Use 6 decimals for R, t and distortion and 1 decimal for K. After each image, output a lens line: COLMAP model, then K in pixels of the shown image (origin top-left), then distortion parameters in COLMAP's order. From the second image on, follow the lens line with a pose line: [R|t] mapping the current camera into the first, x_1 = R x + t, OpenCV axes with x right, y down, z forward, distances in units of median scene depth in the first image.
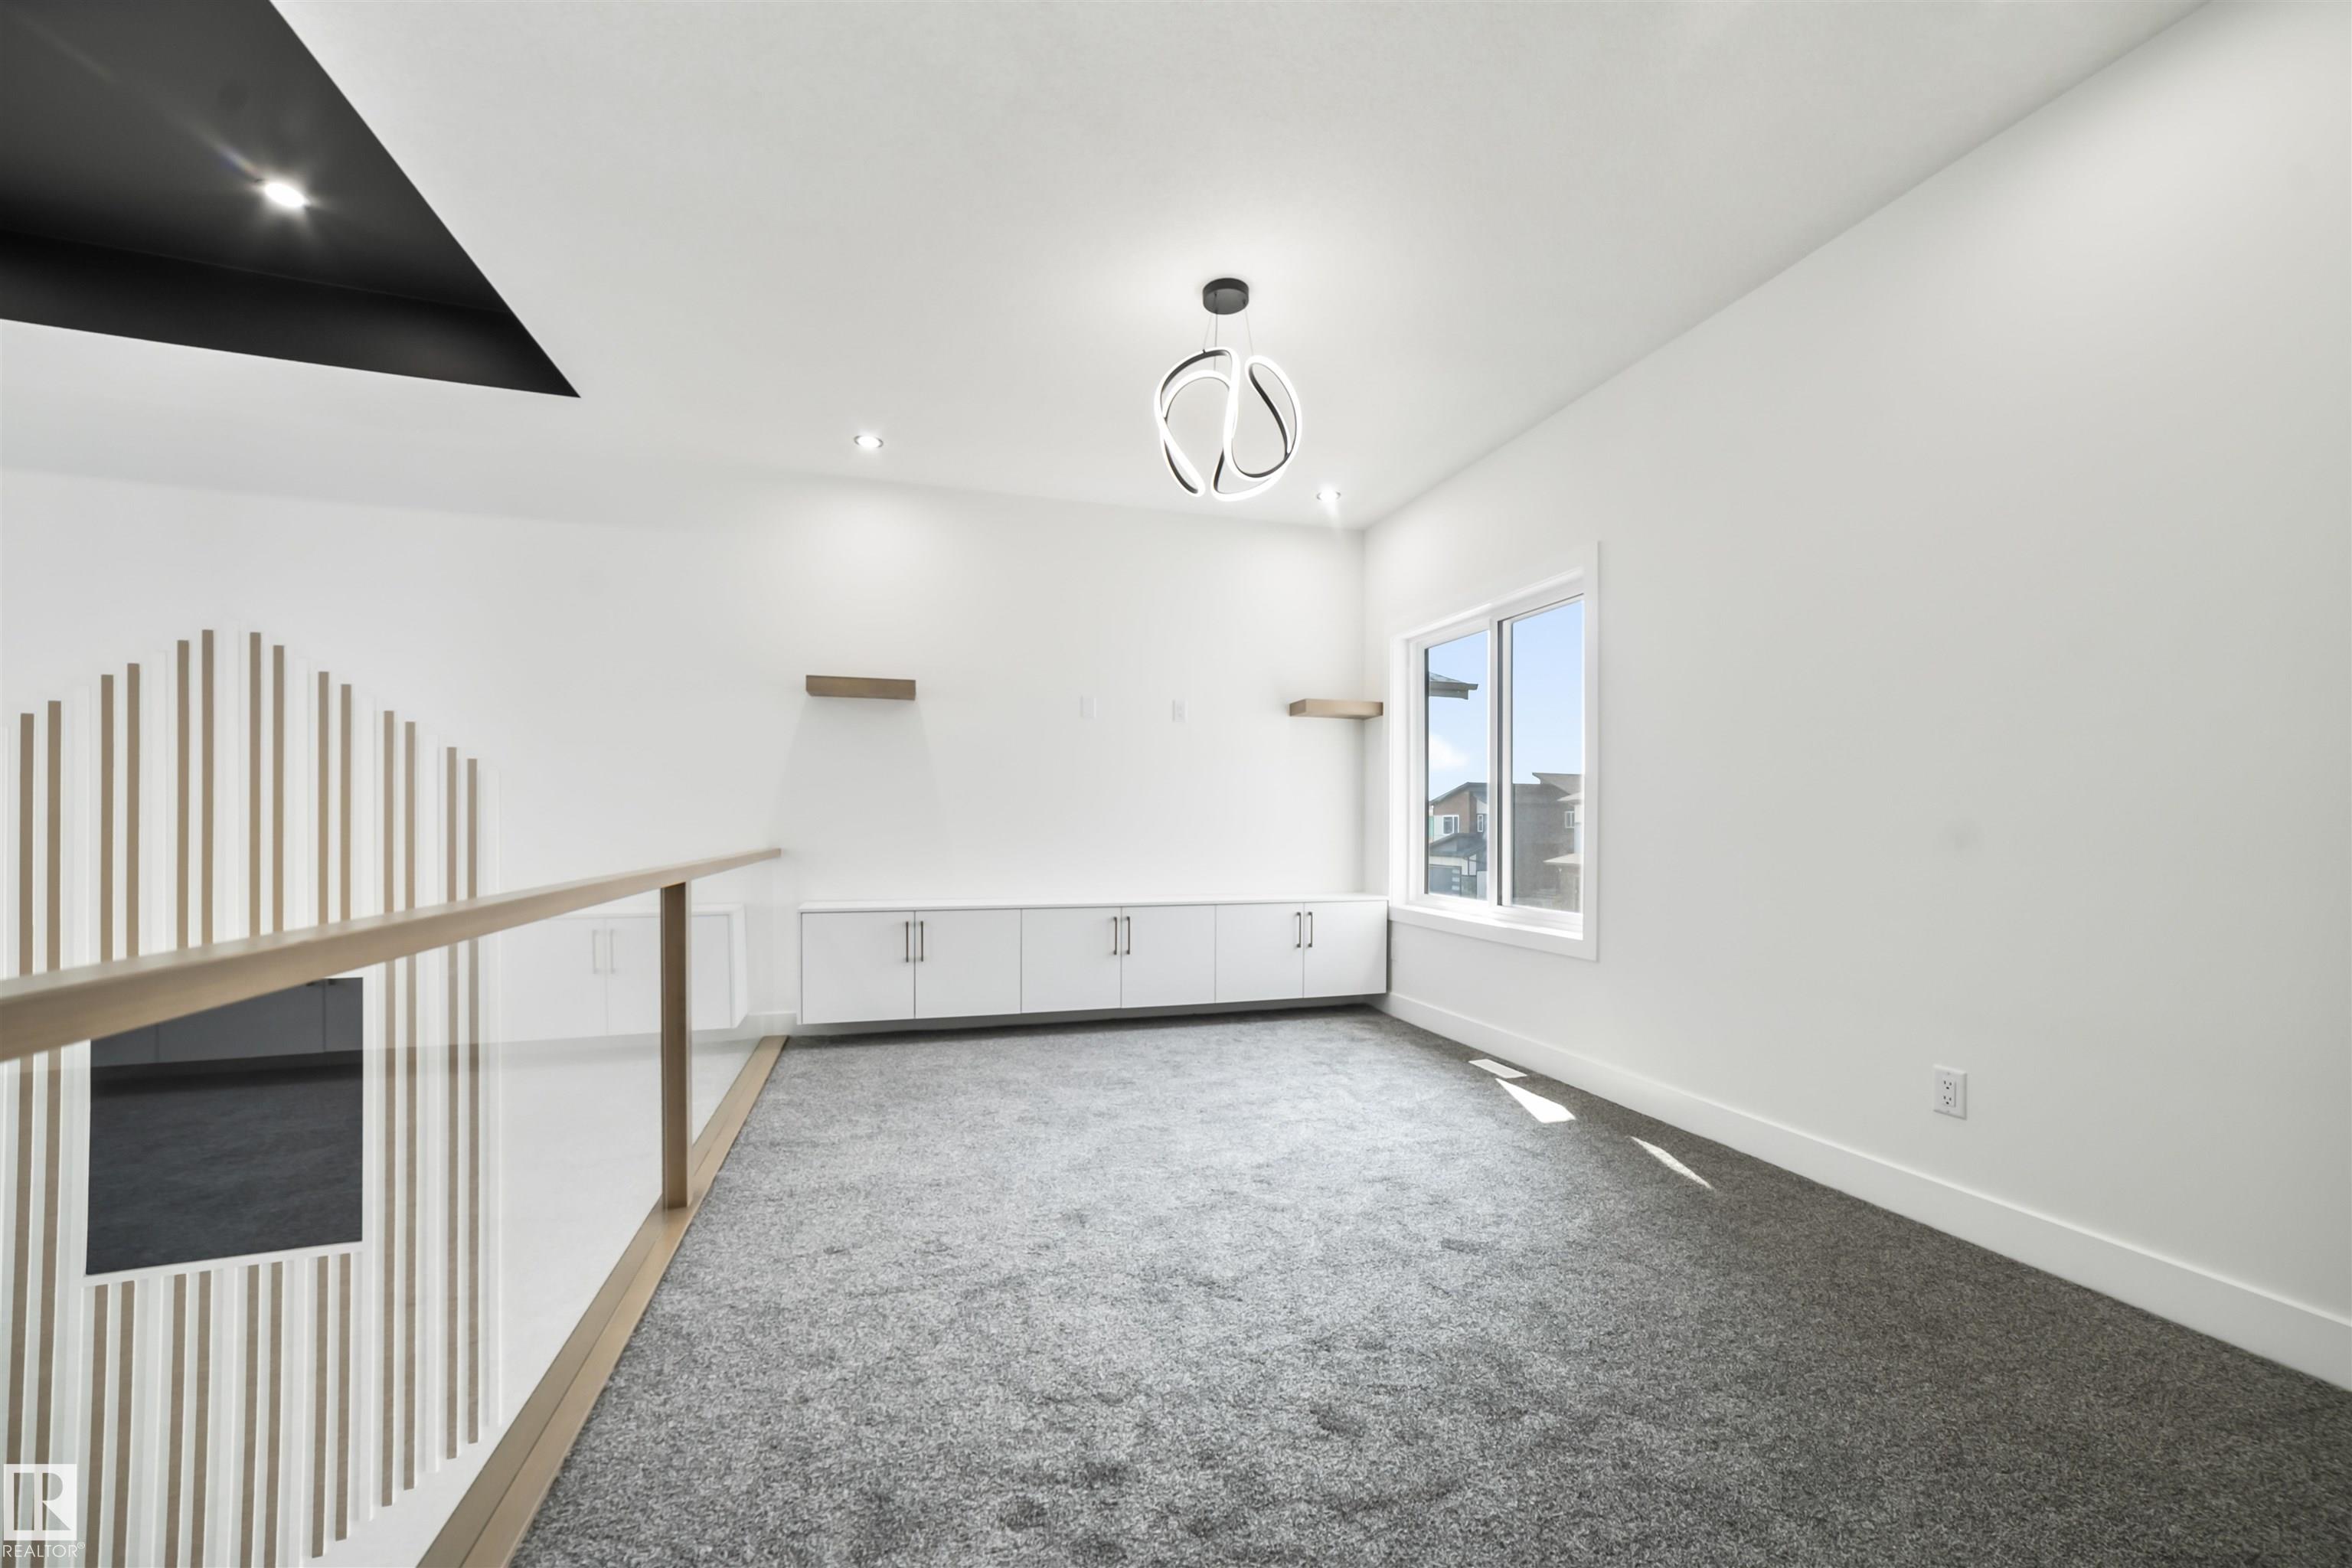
lens RADIAL K [[899.4, 0, 1180.6], [0, 899.4, 853.8], [0, 0, 1]] dist [-0.037685, 0.018427]
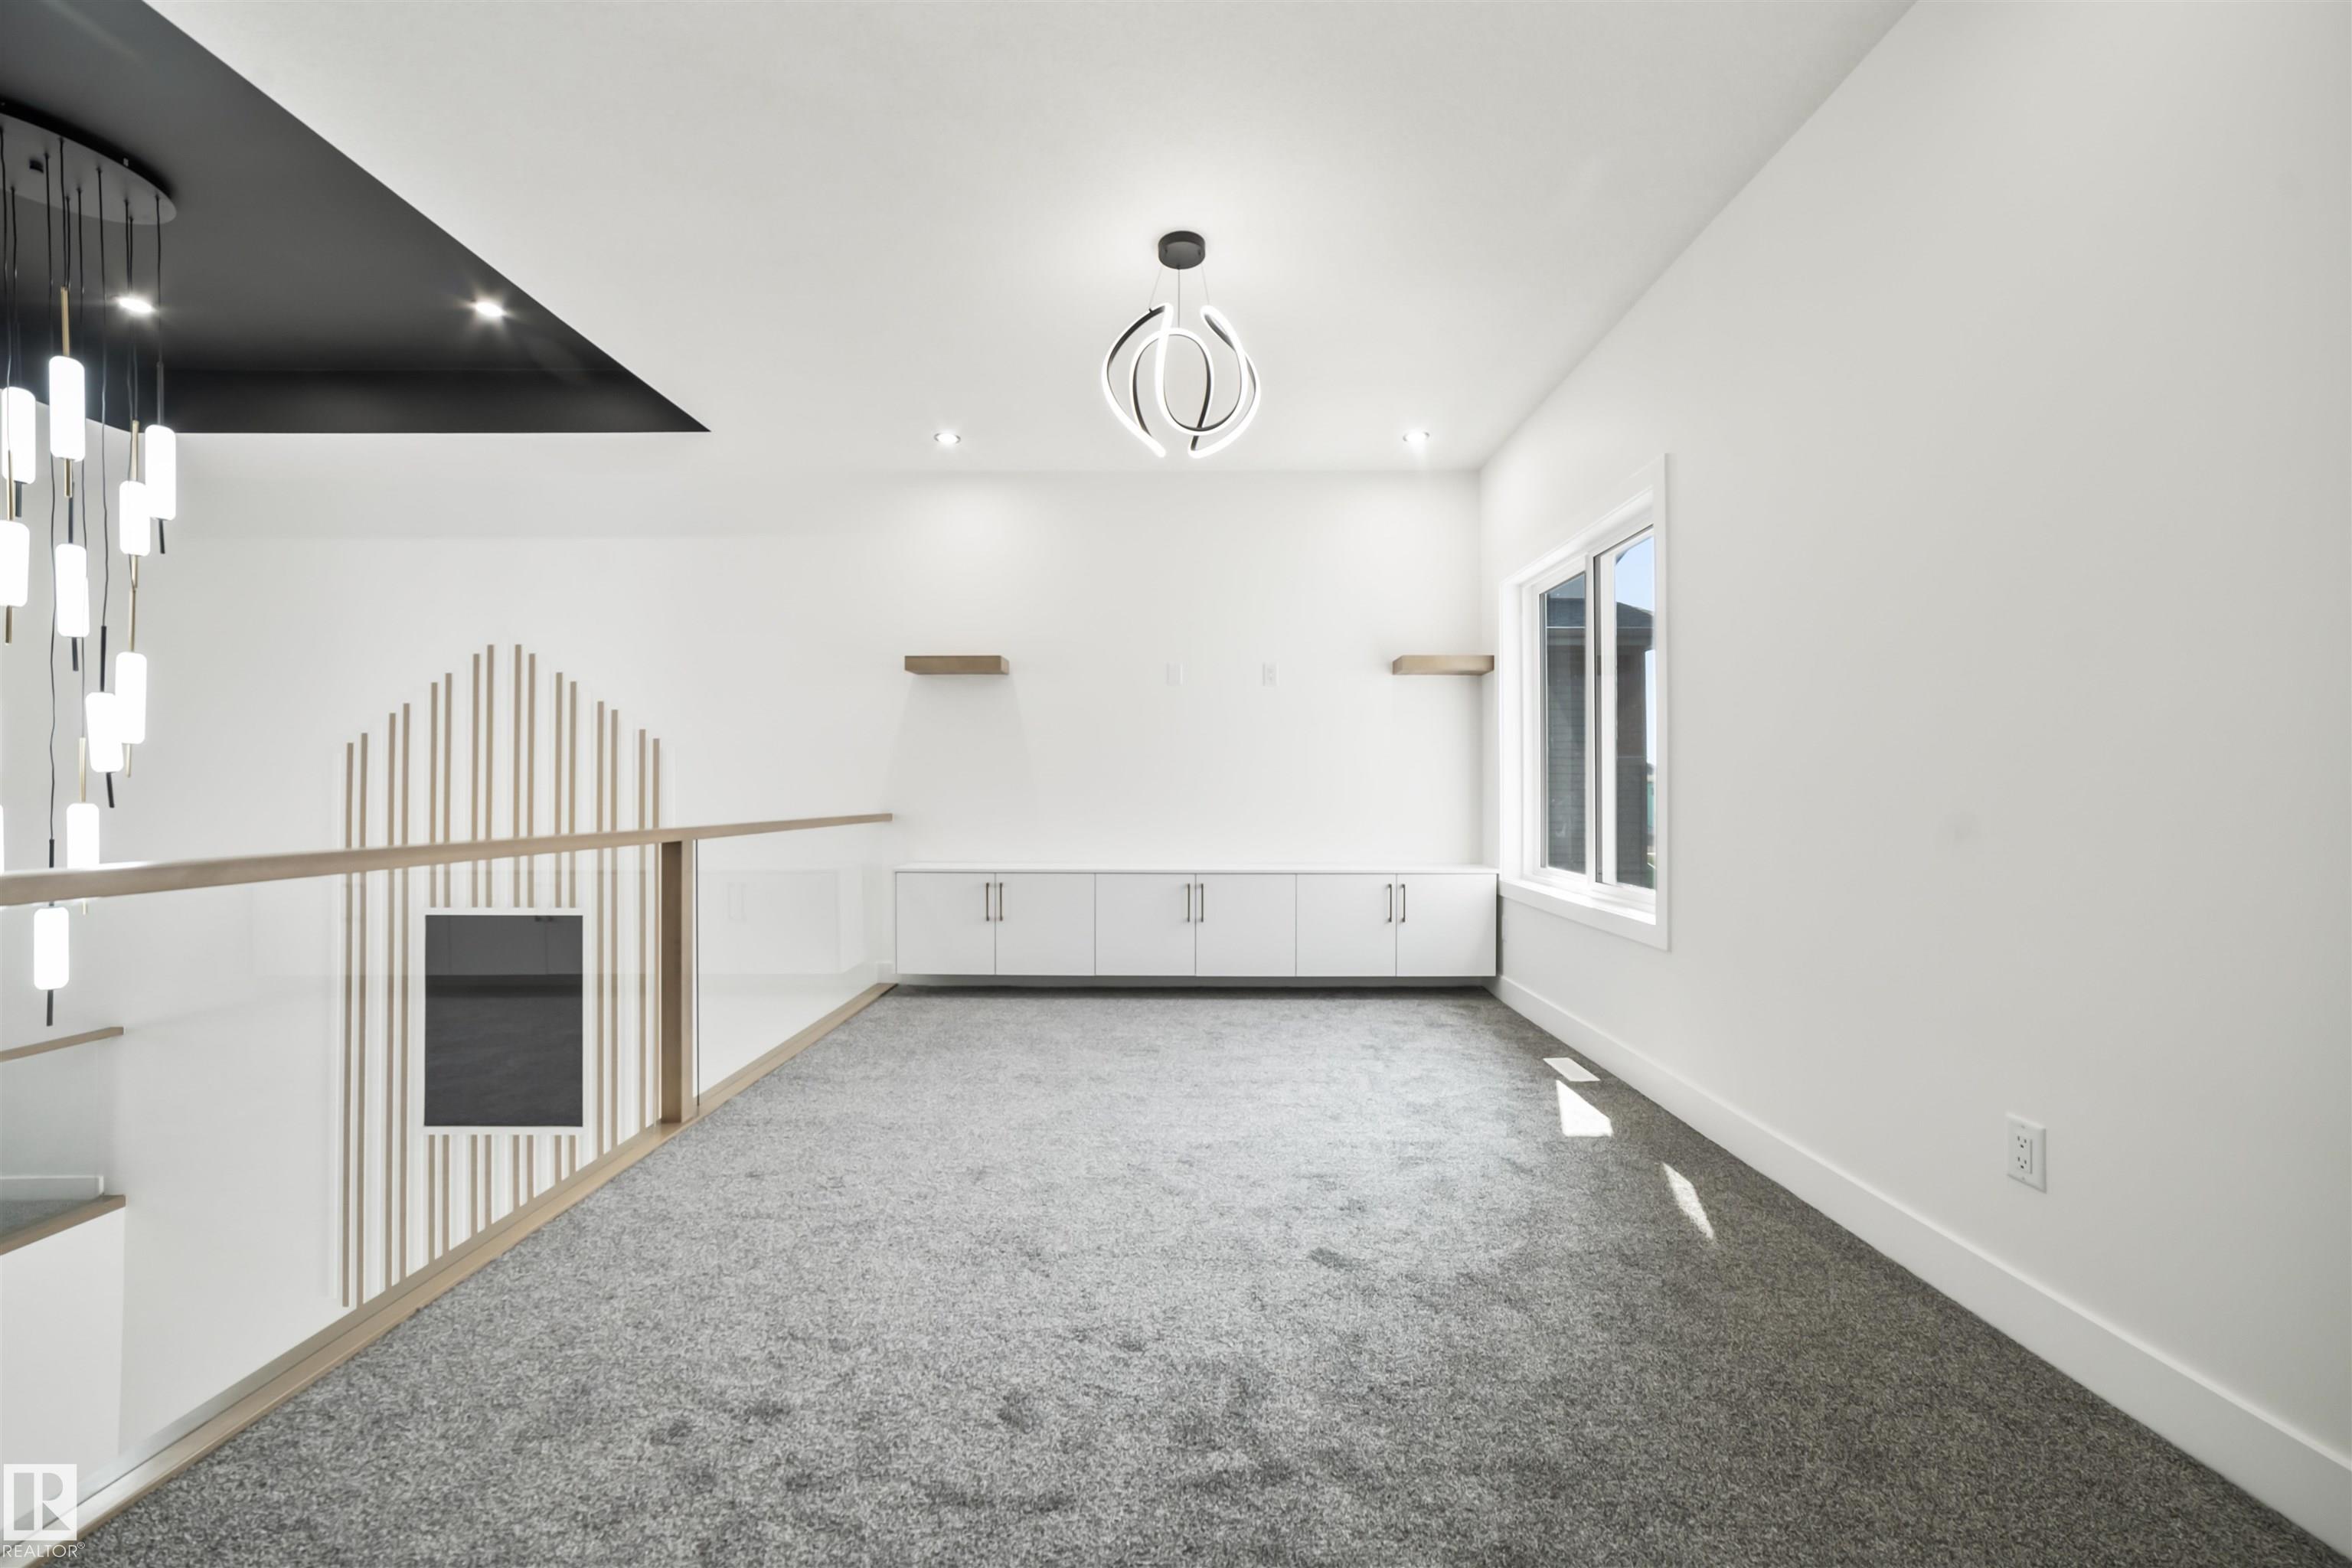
lens RADIAL K [[900.7, 0, 1178.5], [0, 900.7, 812.5], [0, 0, 1]] dist [-0.037988, 0.017504]
pose [[0.953957, 0.004051, -0.299915, 0.309361], [-0.006703, 0.999947, -0.007815, -0.001229], [0.299867, 0.009466, 0.953934, 0.064733]]
